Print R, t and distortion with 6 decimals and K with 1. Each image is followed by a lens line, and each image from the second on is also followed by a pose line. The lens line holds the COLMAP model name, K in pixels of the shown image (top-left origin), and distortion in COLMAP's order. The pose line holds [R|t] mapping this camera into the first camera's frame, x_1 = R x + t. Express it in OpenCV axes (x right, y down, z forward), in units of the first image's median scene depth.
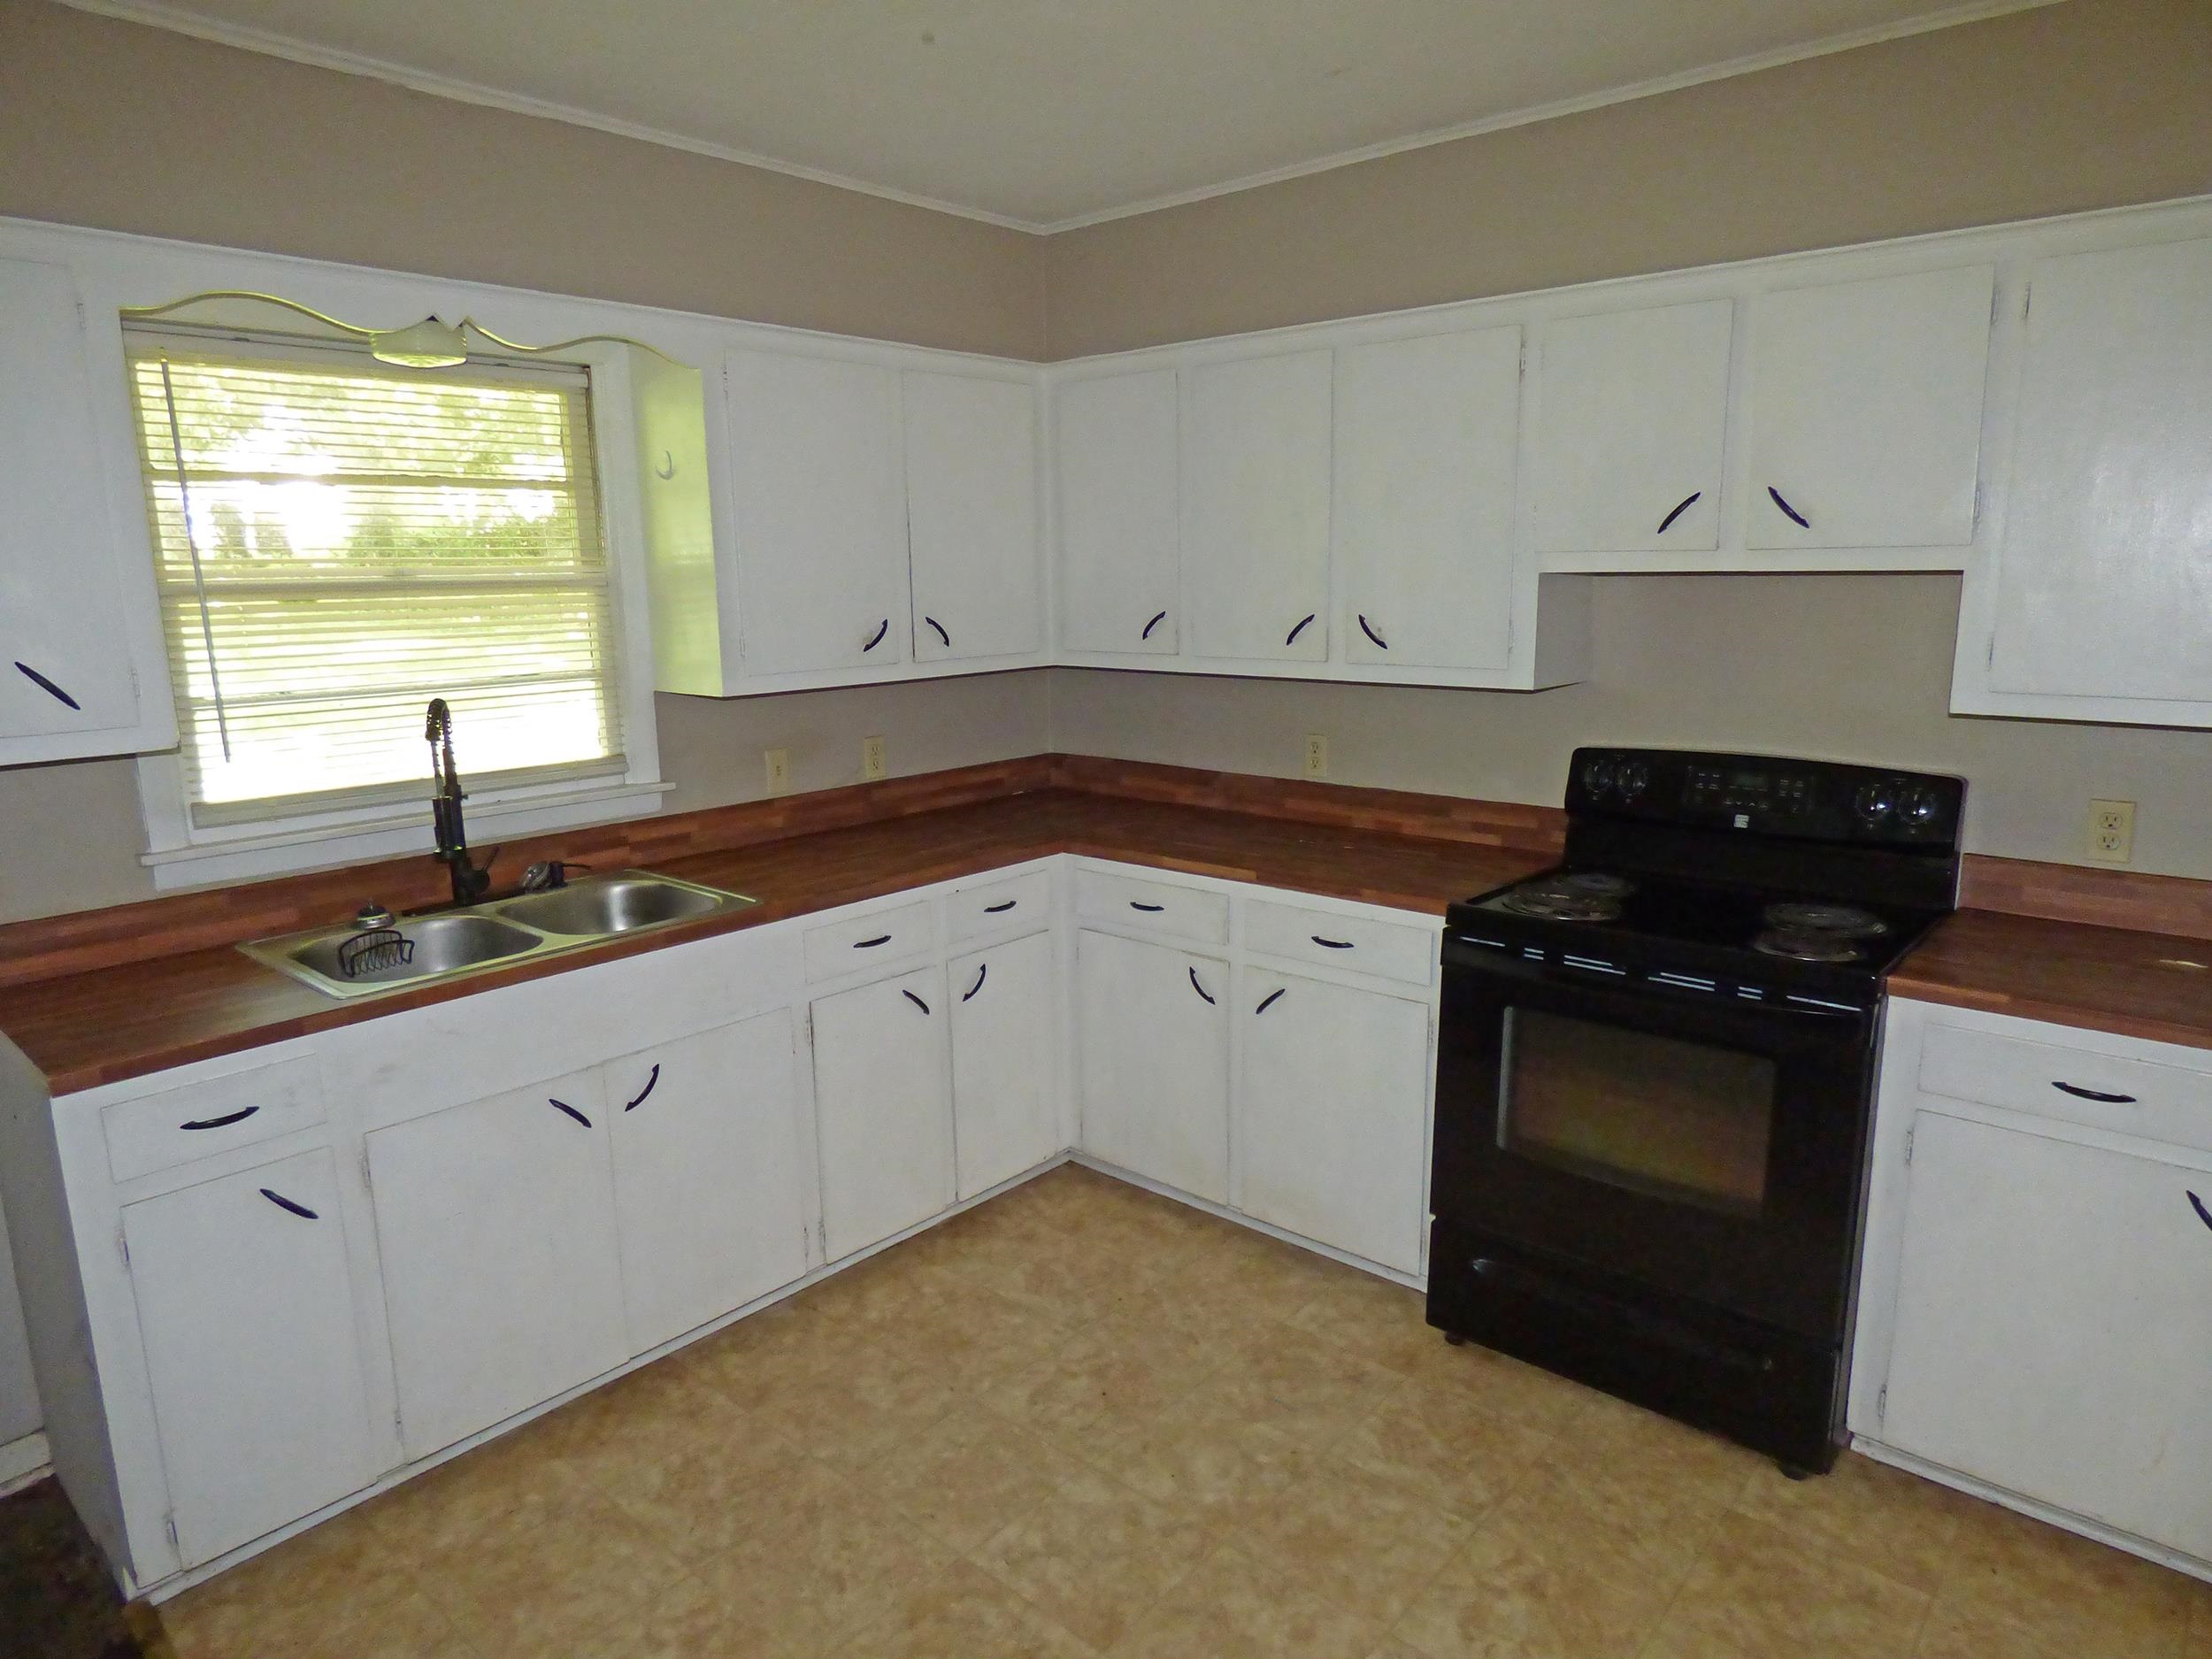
lens RADIAL K [[1363.0, 0, 1112.3], [0, 1363.0, 824.0], [0, 0, 1]] dist [-0.003319, -0.000809]
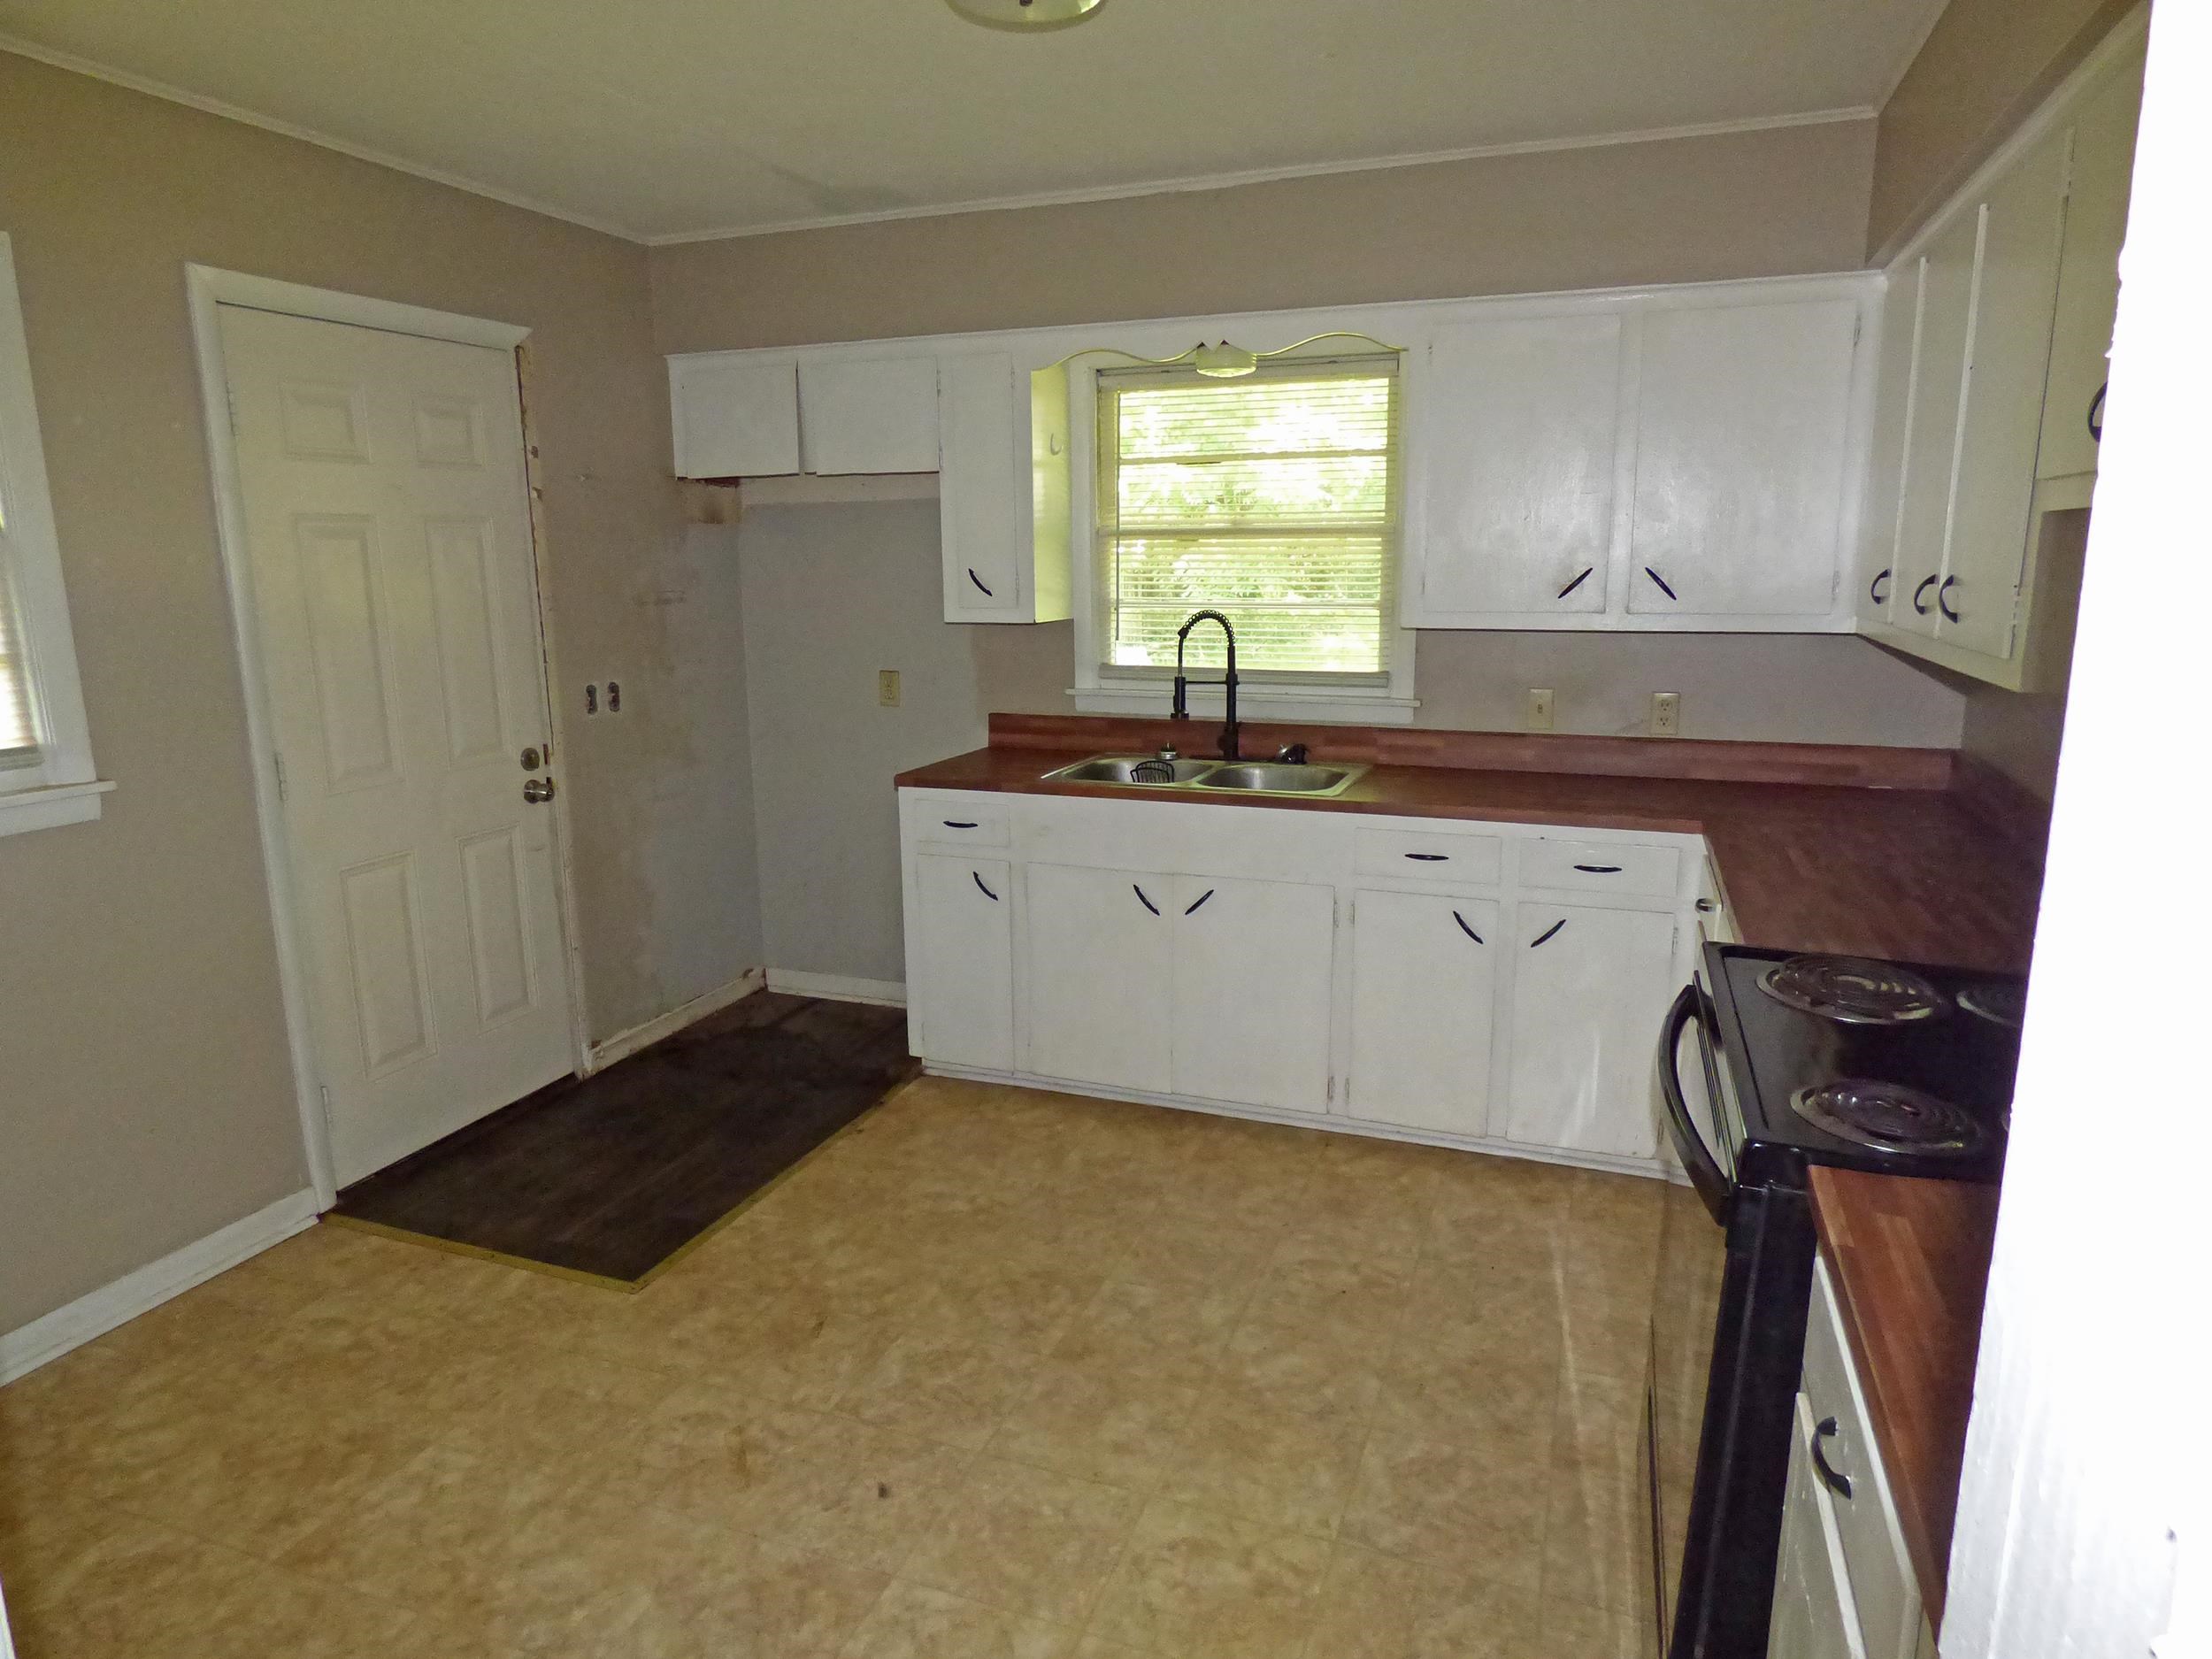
lens RADIAL K [[1363.0, 0, 1112.3], [0, 1363.0, 824.0], [0, 0, 1]] dist [-0.003319, -0.000809]
pose [[0.354963, 0.199591, -0.913326, 0.808776], [-0.172964, 0.974100, 0.145649, -0.062487], [0.918741, 0.106272, 0.380291, 0.374749]]
